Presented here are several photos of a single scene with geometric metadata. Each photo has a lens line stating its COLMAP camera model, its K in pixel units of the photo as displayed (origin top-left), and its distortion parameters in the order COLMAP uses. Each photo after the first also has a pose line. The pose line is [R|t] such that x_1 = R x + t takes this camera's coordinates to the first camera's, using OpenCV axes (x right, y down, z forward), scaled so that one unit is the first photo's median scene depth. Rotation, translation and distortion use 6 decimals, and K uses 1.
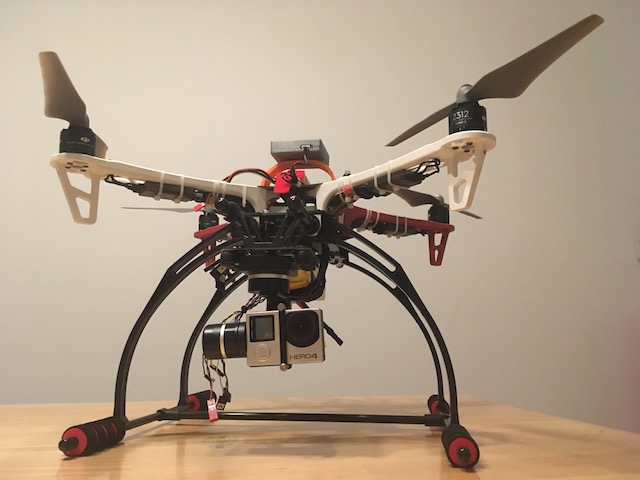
lens RADIAL K [[556.9, 0, 320.1], [0, 556.9, 242.5], [0, 0, 1]] dist [0.064342, -0.097865]
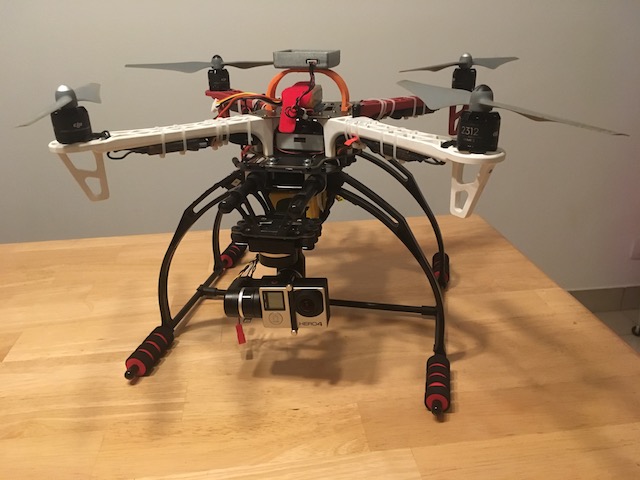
lens RADIAL K [[556.9, 0, 320.8], [0, 556.9, 241.3], [0, 0, 1]] dist [0.064342, -0.097865]
pose [[0.997826, 0.005944, -0.065635, 0.065413], [0.031261, 0.834059, 0.550789, -0.565545], [0.058018, -0.551643, 0.832060, 0.118763]]
